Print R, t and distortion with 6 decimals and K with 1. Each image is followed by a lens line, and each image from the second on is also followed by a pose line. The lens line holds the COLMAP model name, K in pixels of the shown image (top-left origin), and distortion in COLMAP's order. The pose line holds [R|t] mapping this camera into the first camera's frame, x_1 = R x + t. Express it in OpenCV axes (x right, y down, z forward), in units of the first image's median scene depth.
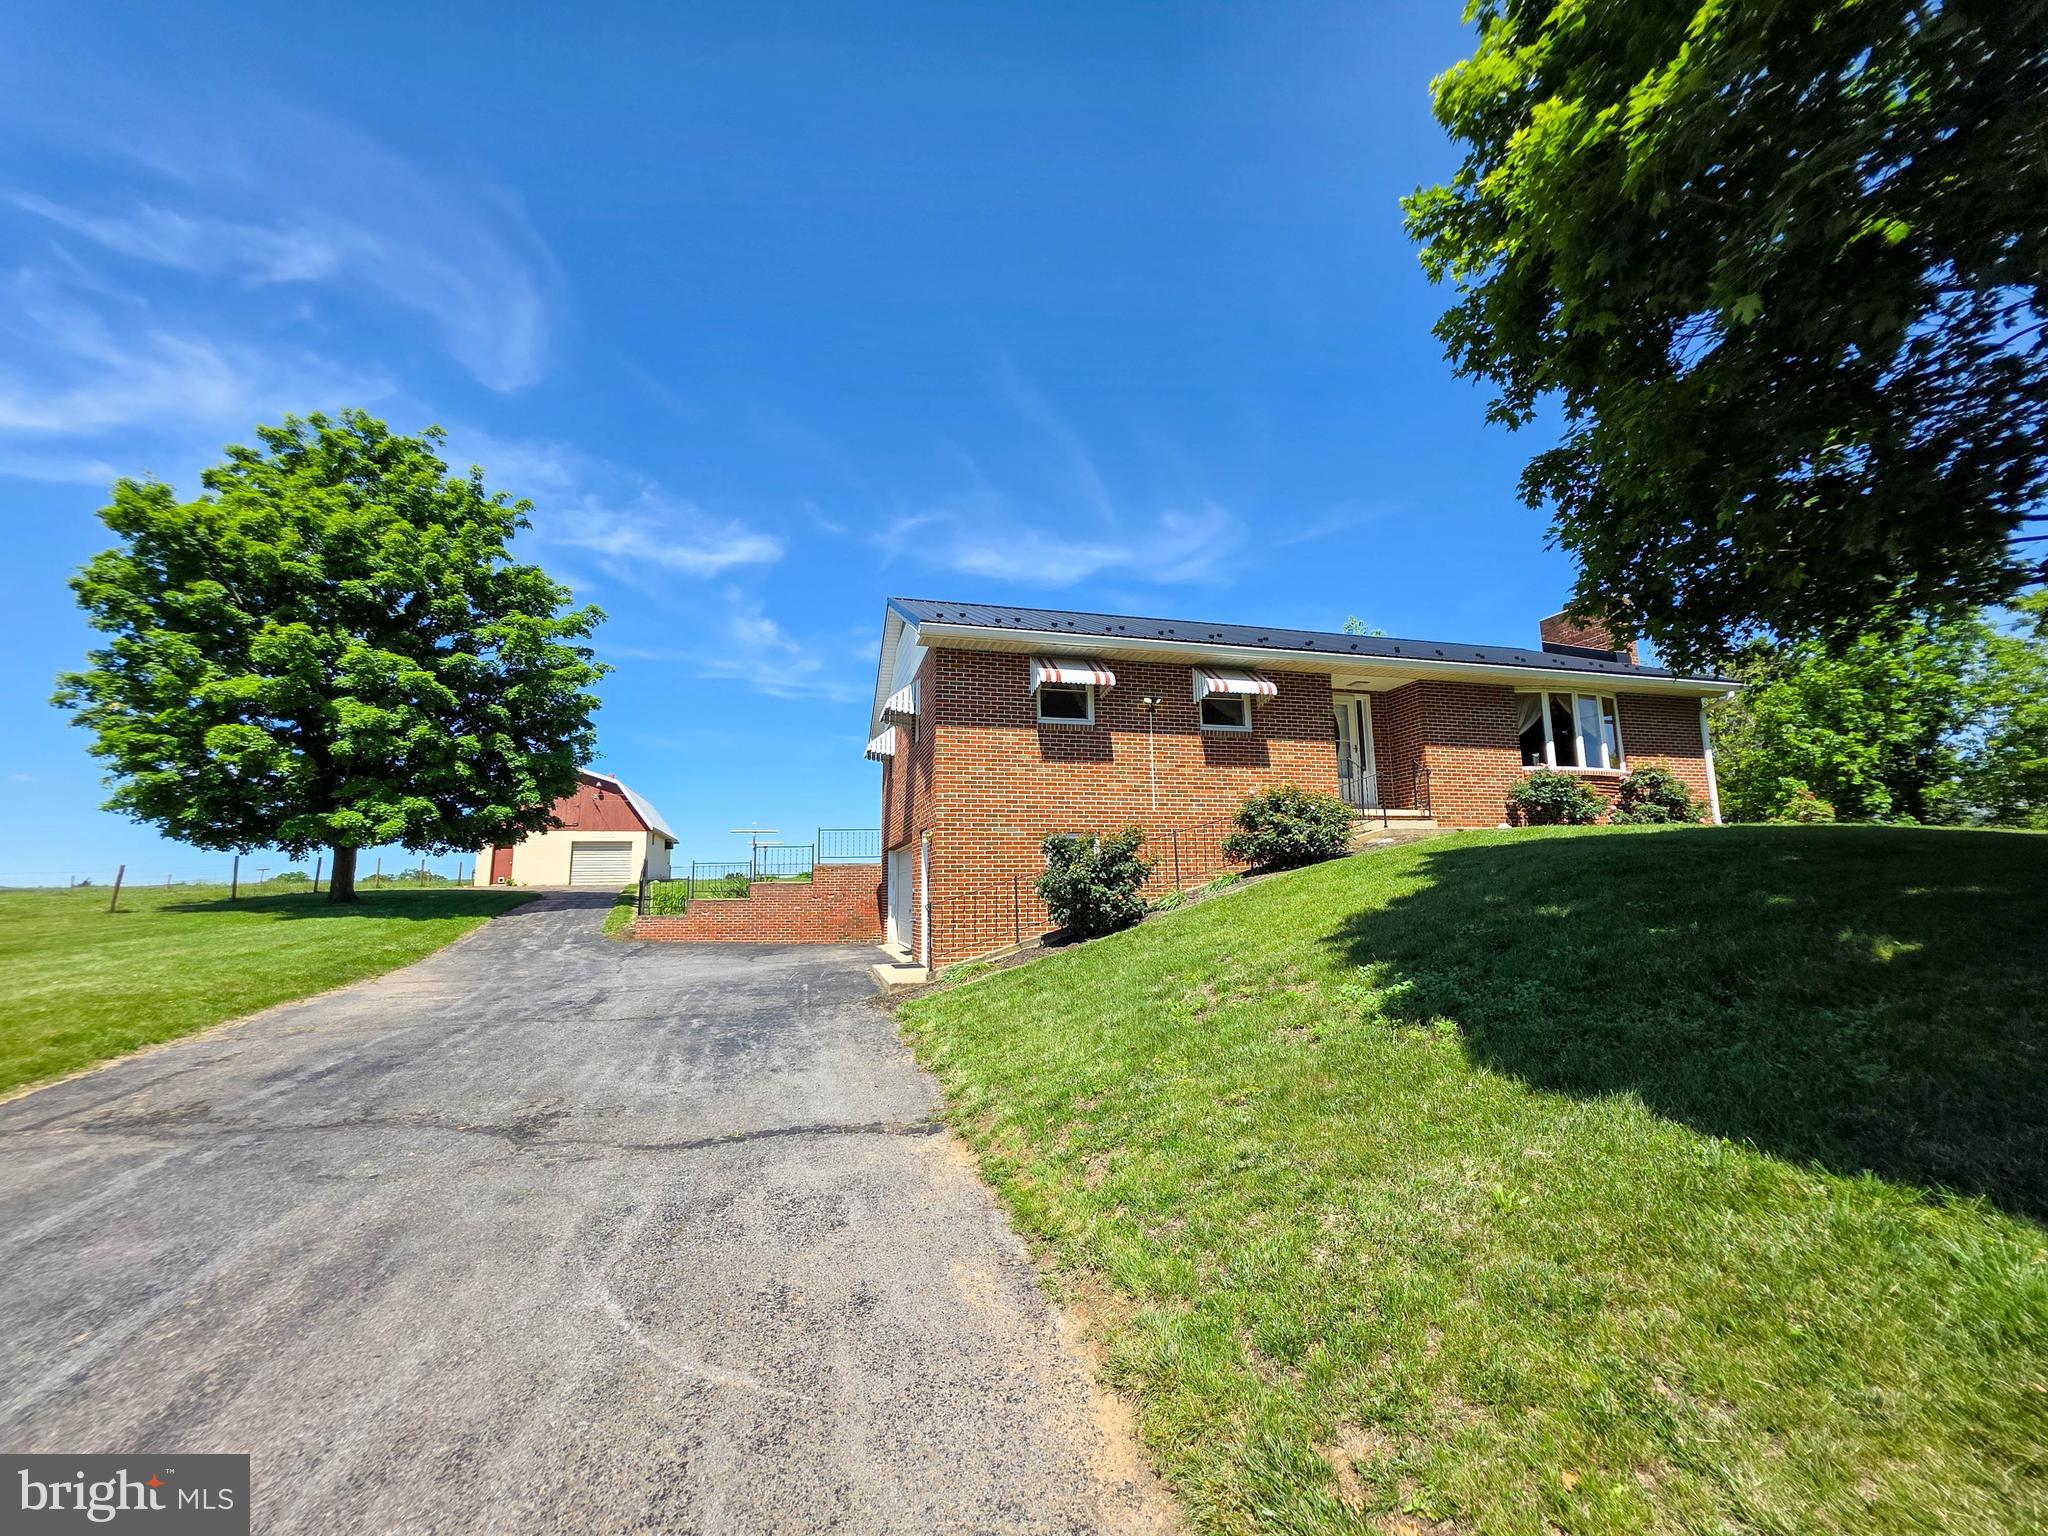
lens RADIAL K [[824.8, 0, 1009.1], [0, 824.8, 757.5], [0, 0, 1]] dist [0.010443, -0.002555]
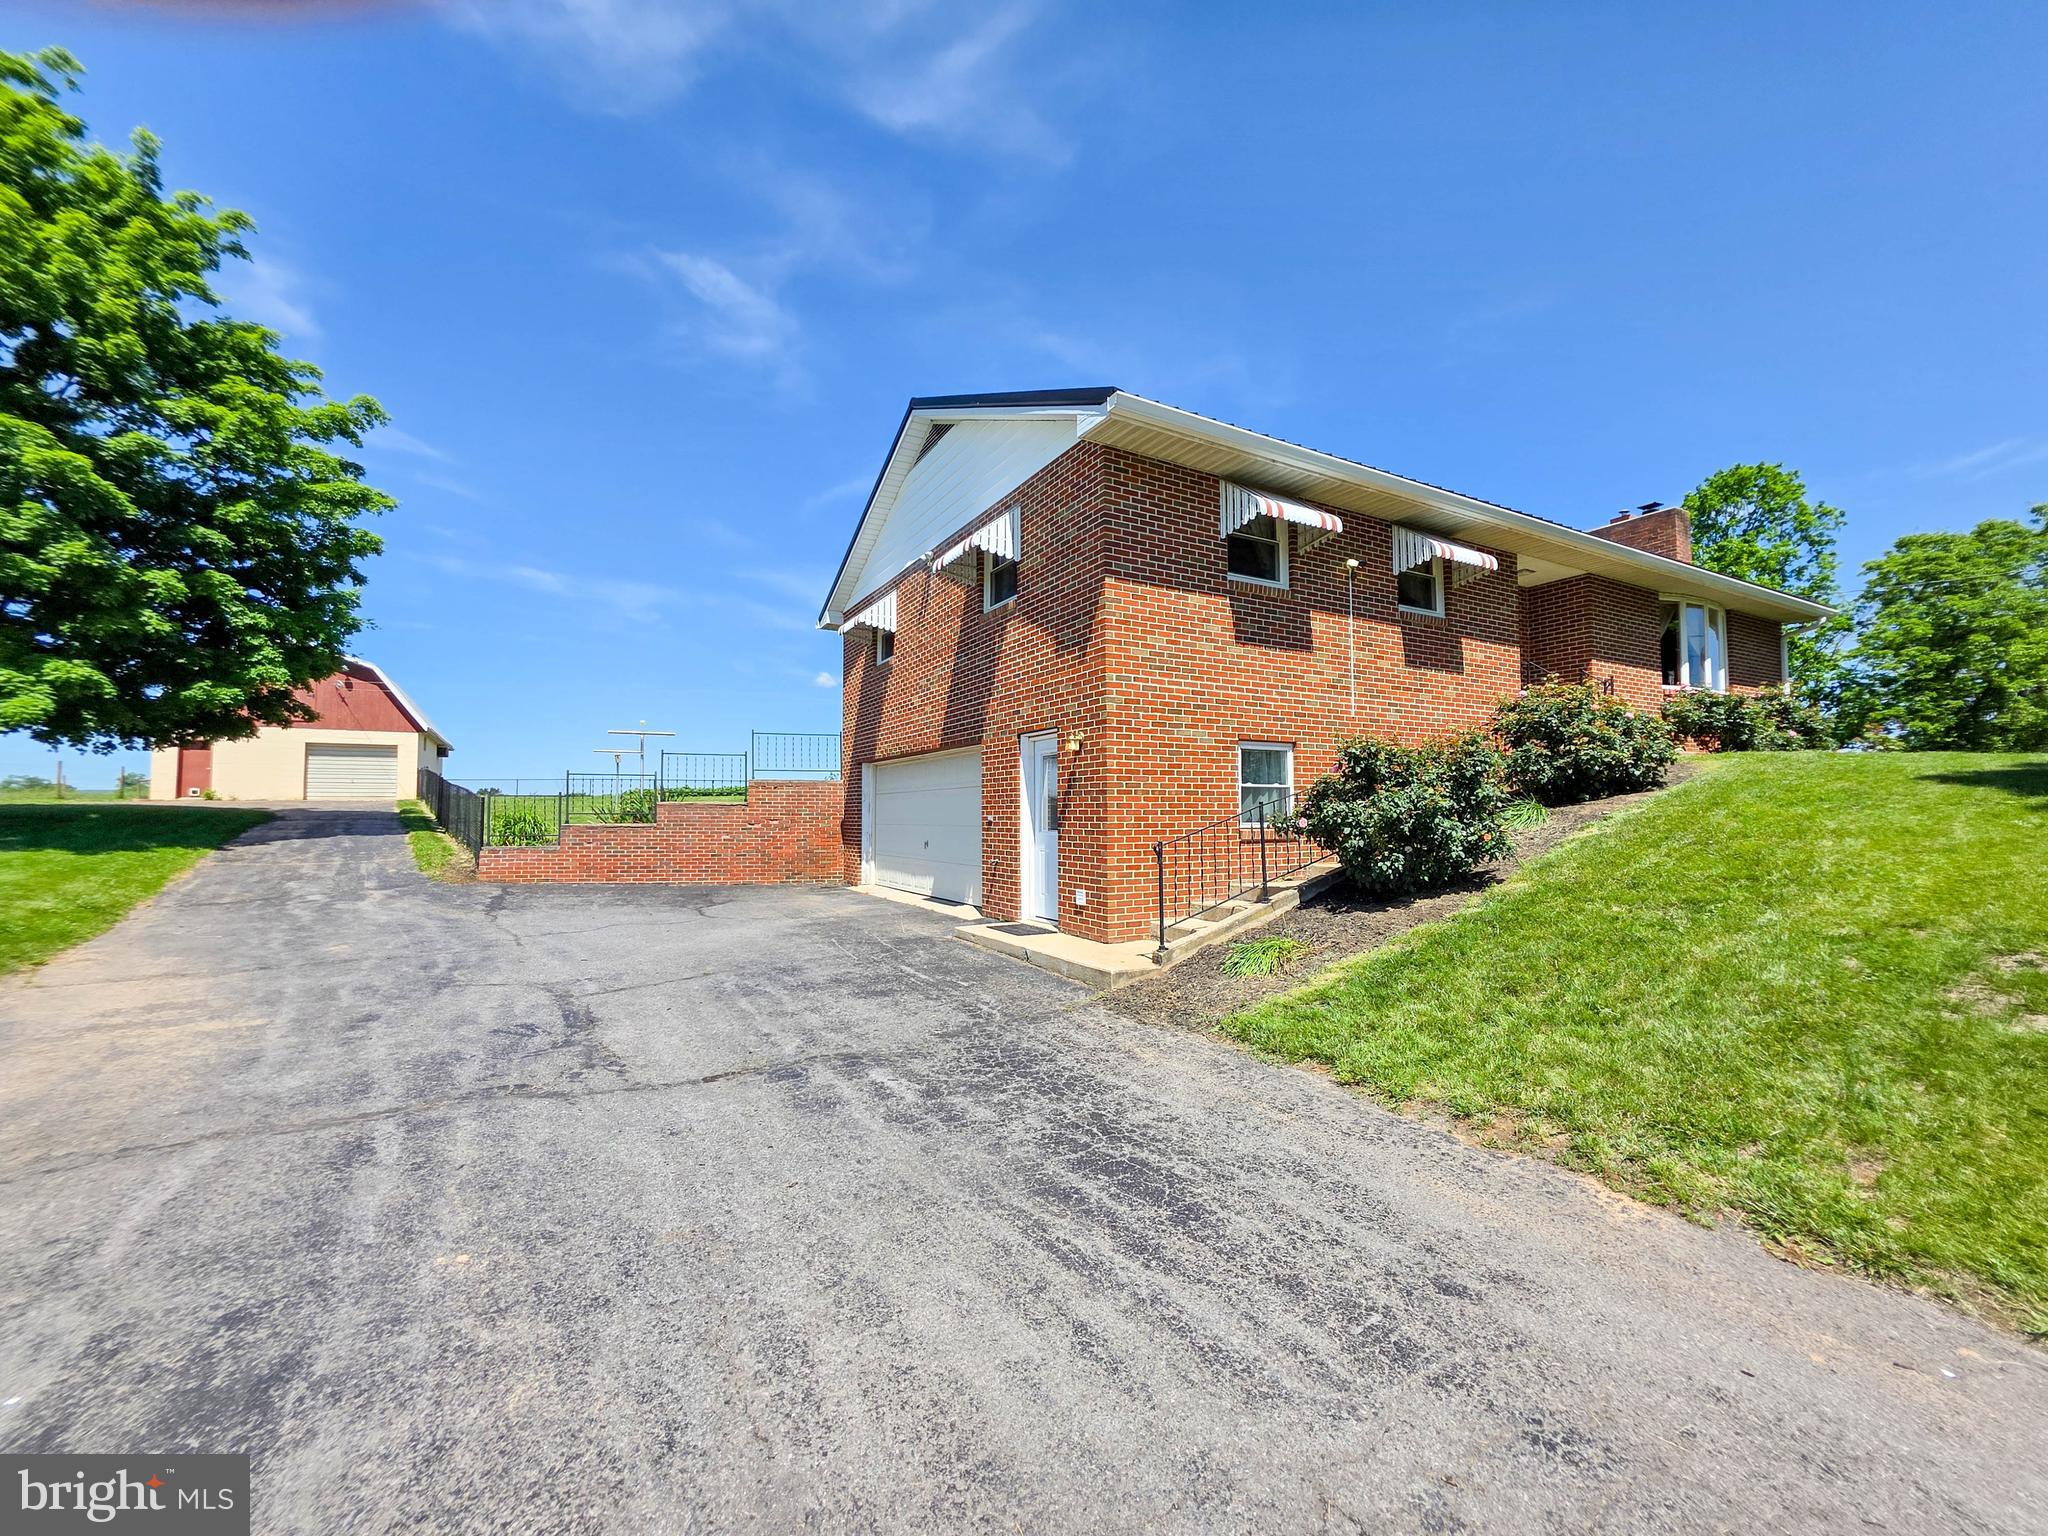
lens RADIAL K [[824.8, 0, 1025.6], [0, 824.8, 766.3], [0, 0, 1]] dist [0.010443, -0.002555]
pose [[0.966434, 0.021411, 0.256022, -0.159030], [-0.049127, 0.993534, 0.102356, 0.024116], [-0.252175, -0.111498, 0.961237, 0.185667]]
